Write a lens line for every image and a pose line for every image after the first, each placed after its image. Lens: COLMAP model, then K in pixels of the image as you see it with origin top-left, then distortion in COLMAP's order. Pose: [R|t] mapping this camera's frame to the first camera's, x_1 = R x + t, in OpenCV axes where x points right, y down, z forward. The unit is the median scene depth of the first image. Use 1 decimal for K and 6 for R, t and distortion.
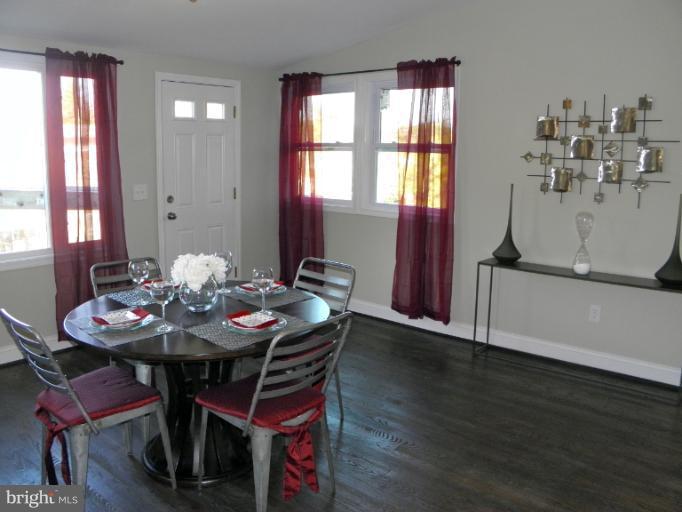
lens RADIAL K [[556.8, 0, 331.8], [0, 556.8, 242.6], [0, 0, 1]] dist [-0.193444, 0.163701]
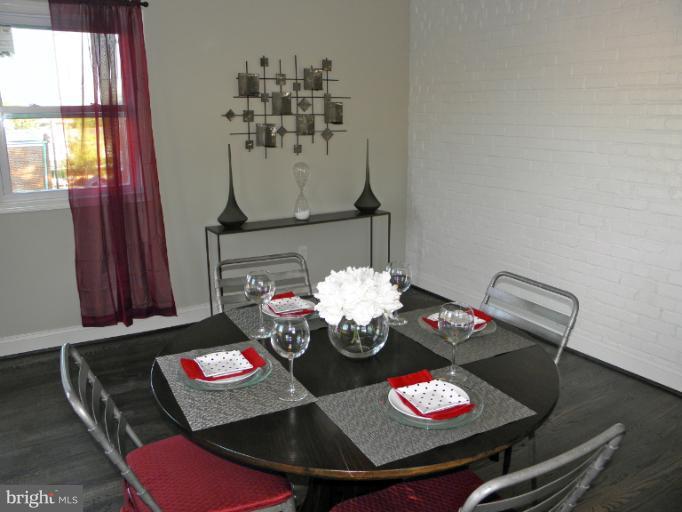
lens RADIAL K [[574.3, 0, 340.0], [0, 574.3, 247.3], [0, 0, 1]] dist [-0.198702, 0.175472]
pose [[0.329116, -0.227685, 0.916429, -0.555967], [0.163771, 0.969551, 0.182069, -0.081954], [-0.929980, 0.090163, 0.356383, 0.488766]]
